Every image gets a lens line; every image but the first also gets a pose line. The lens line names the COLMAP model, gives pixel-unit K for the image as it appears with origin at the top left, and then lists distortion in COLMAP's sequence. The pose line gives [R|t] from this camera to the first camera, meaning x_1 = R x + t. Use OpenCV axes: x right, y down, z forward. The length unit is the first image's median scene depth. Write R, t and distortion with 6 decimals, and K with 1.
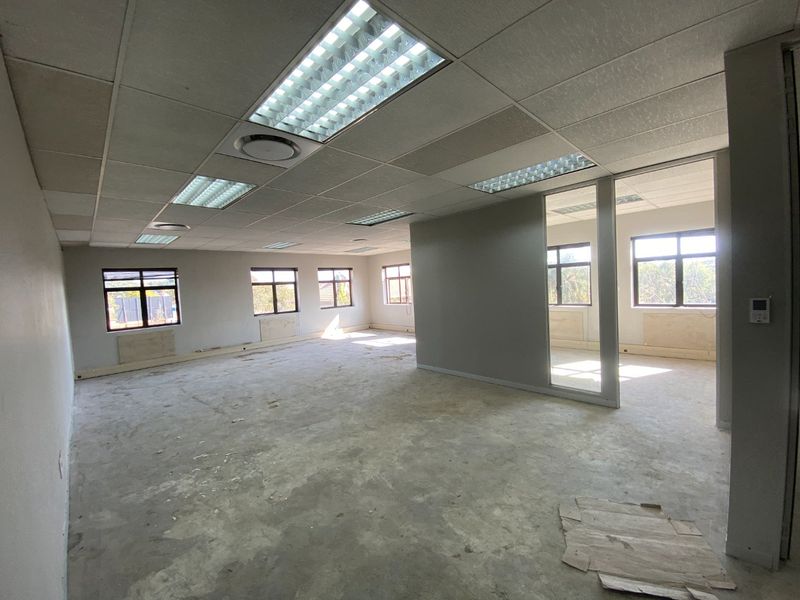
lens RADIAL K [[328.6, 0, 402.2], [0, 328.6, 298.5], [0, 0, 1]] dist [-0.015298, -0.005580]
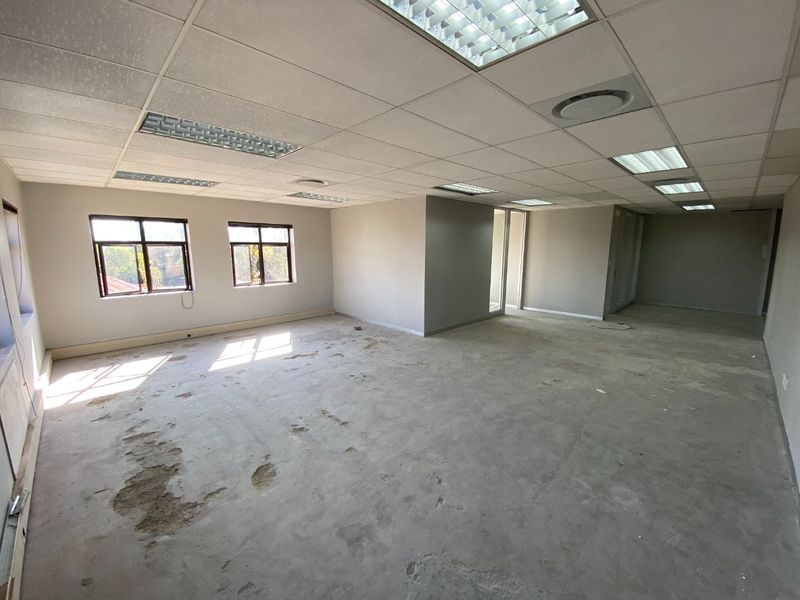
lens RADIAL K [[328.6, 0, 400.1], [0, 328.6, 296.9], [0, 0, 1]] dist [-0.015298, -0.005580]
pose [[0.012076, -0.093198, 0.995574, -0.724607], [0.046752, 0.994611, 0.092541, -0.011081], [-0.998834, 0.045428, 0.016368, 0.786302]]
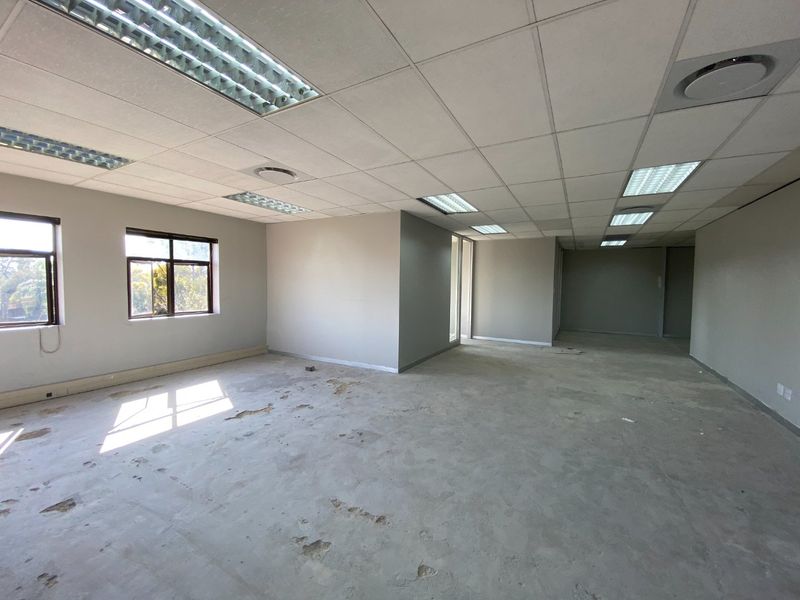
lens RADIAL K [[328.6, 0, 400.7], [0, 328.6, 299.8], [0, 0, 1]] dist [-0.015298, -0.005580]
pose [[-0.276678, 0.007058, 0.960937, -0.591131], [0.048290, 0.998812, 0.006567, 0.005706], [-0.959749, 0.048221, -0.276690, 0.913382]]
